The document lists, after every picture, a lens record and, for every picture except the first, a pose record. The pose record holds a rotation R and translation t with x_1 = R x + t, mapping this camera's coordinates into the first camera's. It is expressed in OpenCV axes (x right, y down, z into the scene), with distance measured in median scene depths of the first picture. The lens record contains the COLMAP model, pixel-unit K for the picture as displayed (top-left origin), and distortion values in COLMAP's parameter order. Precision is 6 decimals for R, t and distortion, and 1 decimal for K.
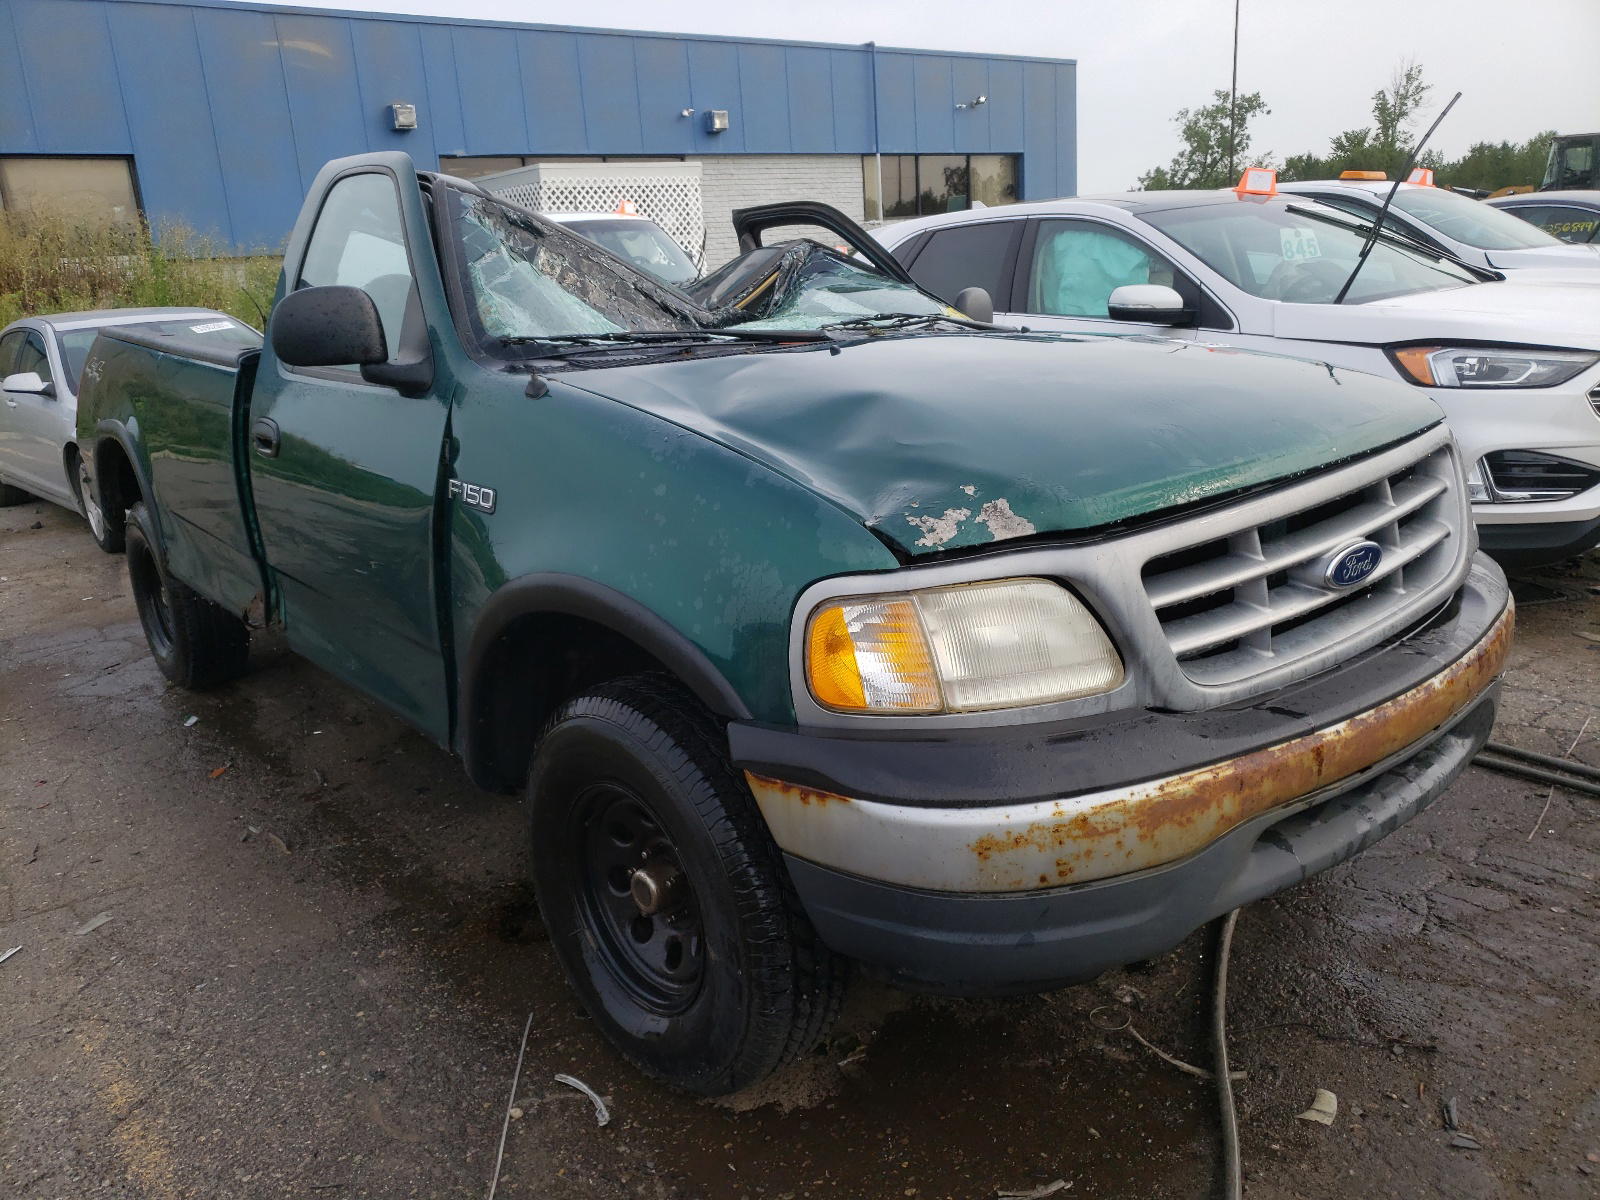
lens RADIAL K [[1220.8, 0, 808.4], [0, 1220.8, 598.7], [0, 0, 1]] dist [0.004886, -0.006567]
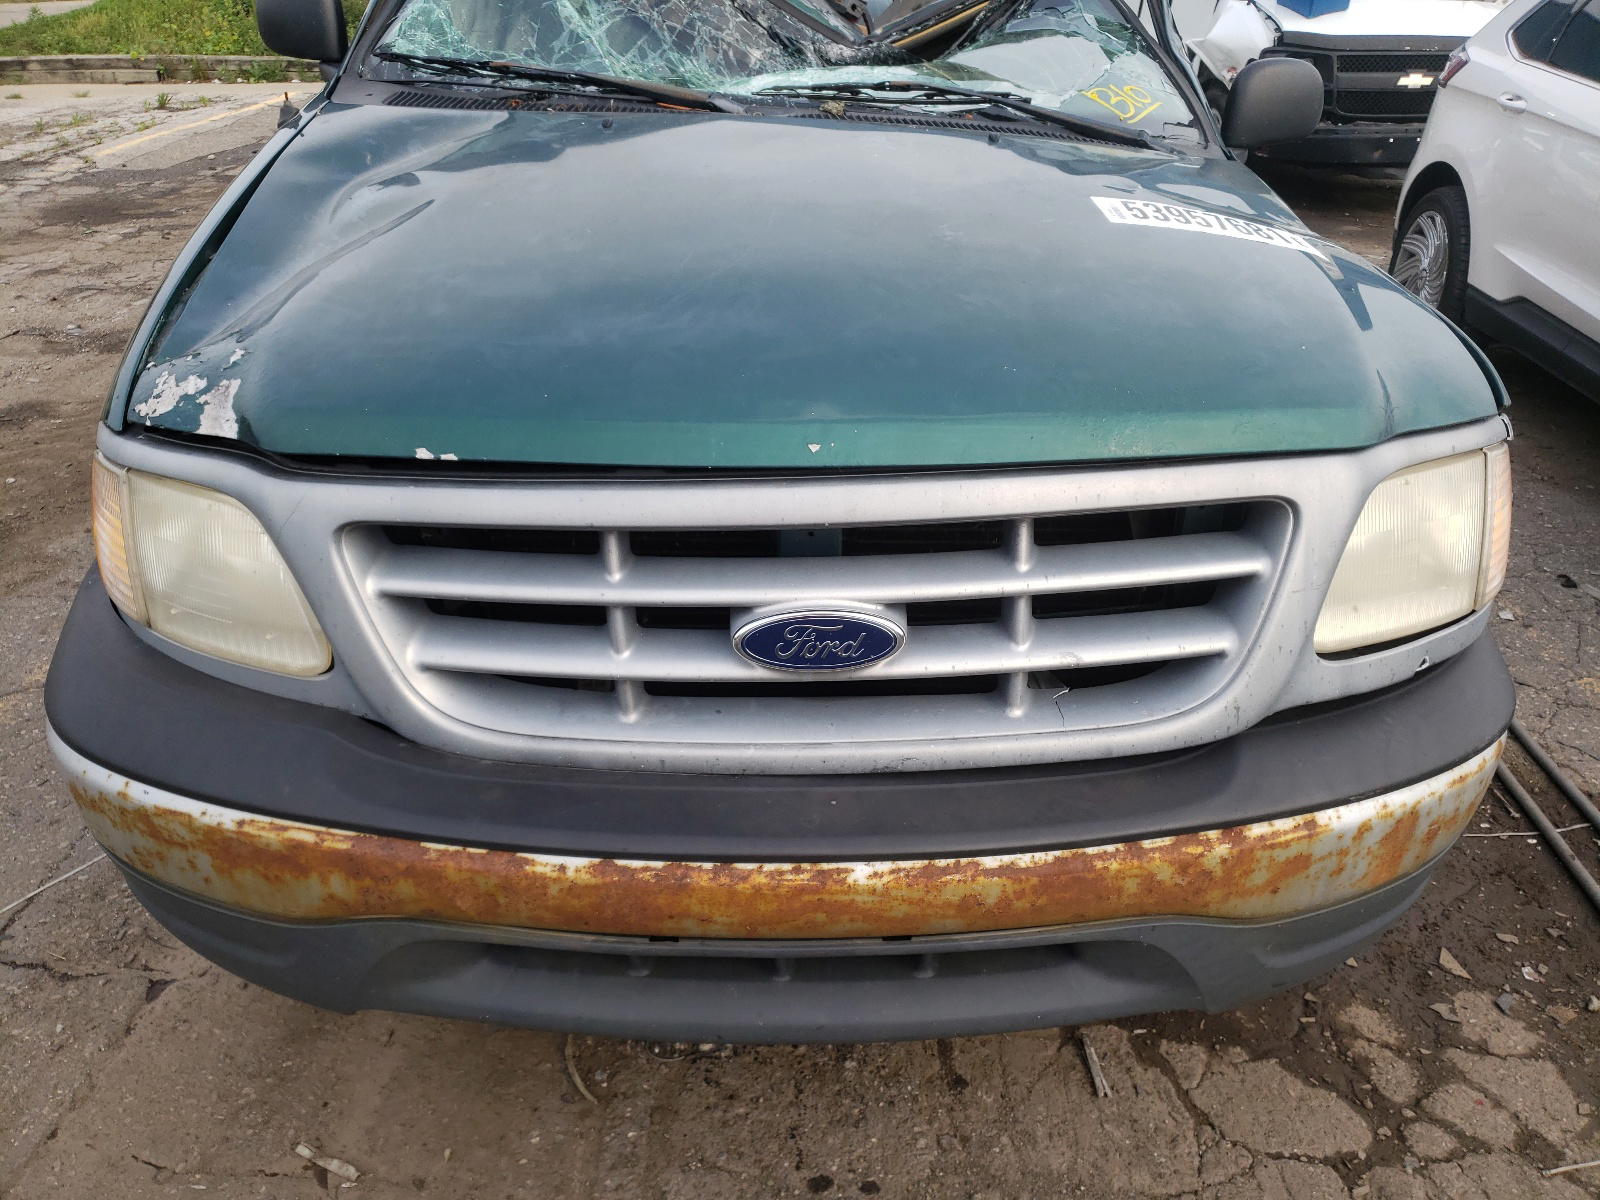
lens RADIAL K [[1220.8, 0, 808.4], [0, 1220.8, 598.7], [0, 0, 1]] dist [0.004886, -0.006567]
pose [[0.793381, 0.354982, -0.494504, 0.795489], [-0.231502, 0.927274, 0.294227, -0.241765], [0.562986, -0.118955, 0.817861, 0.549889]]
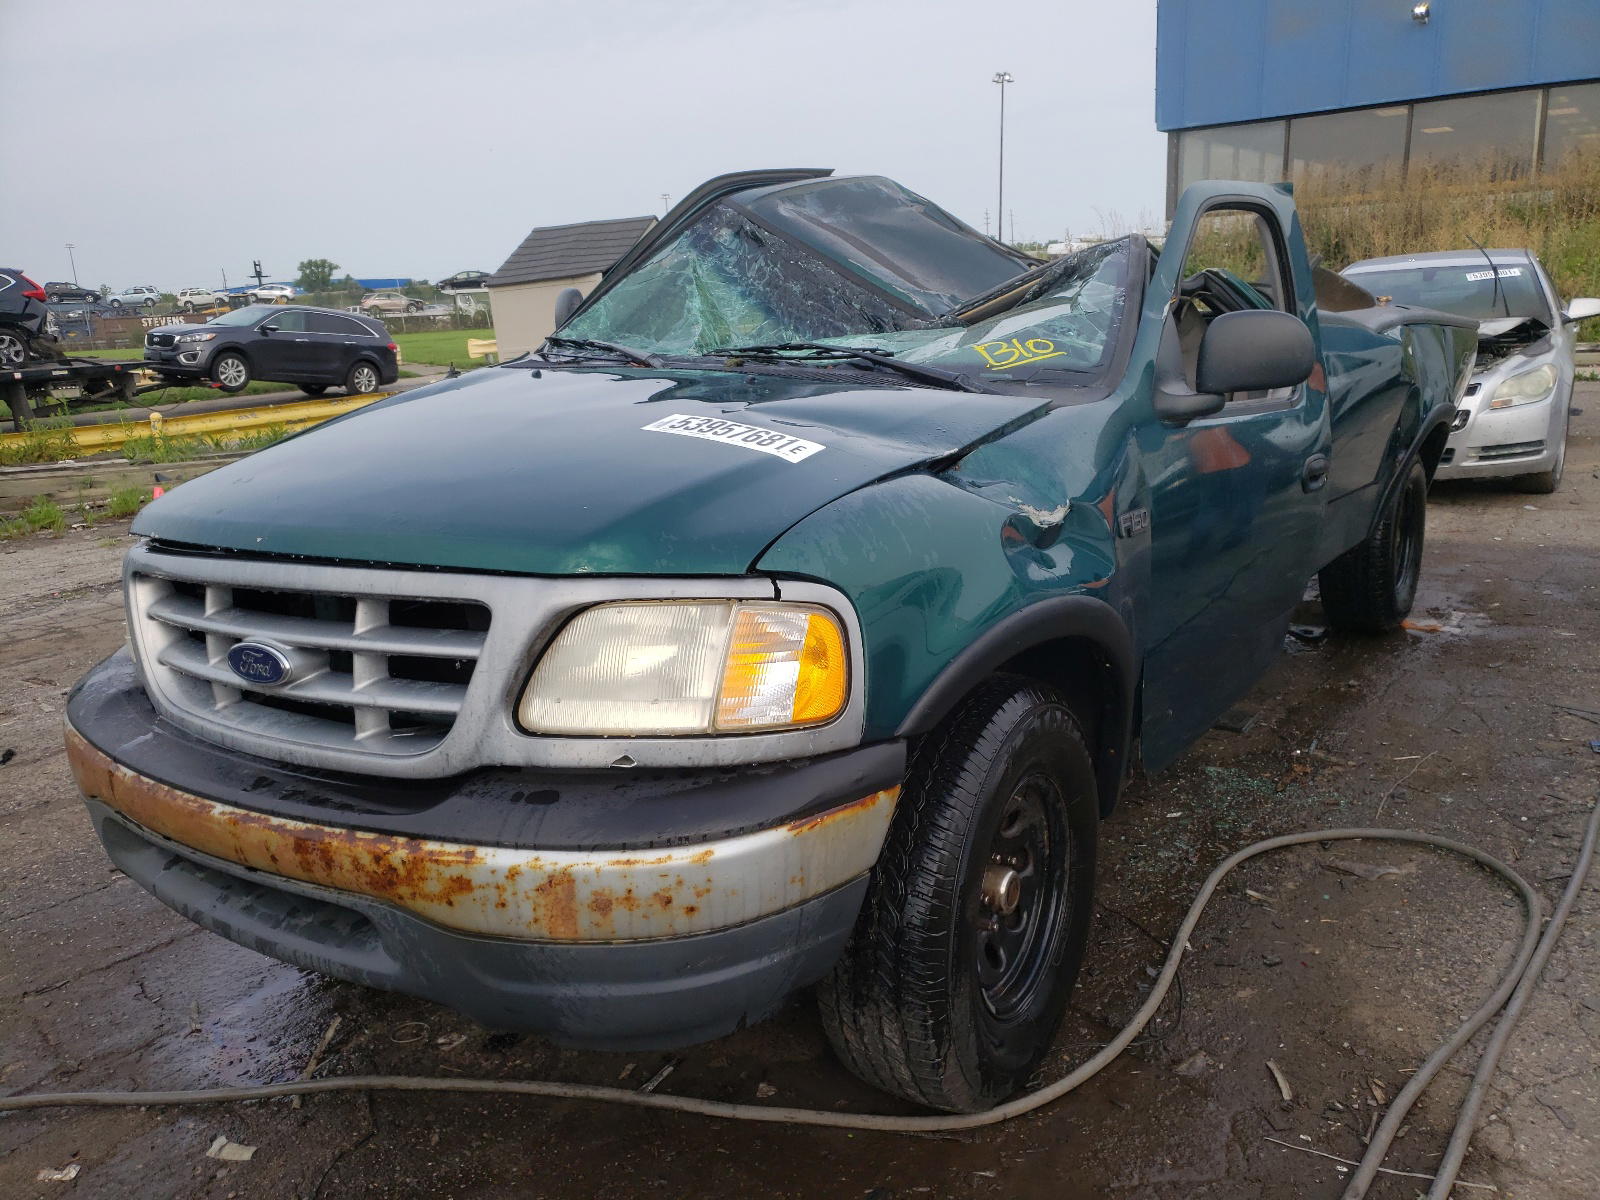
lens RADIAL K [[1220.8, 0, 808.4], [0, 1220.8, 598.7], [0, 0, 1]] dist [0.004886, -0.006567]
pose [[0.322903, 0.289236, -0.901152, 1.544406], [-0.229244, 0.947706, 0.222035, -0.416163], [0.918249, 0.134888, 0.372323, 1.118113]]
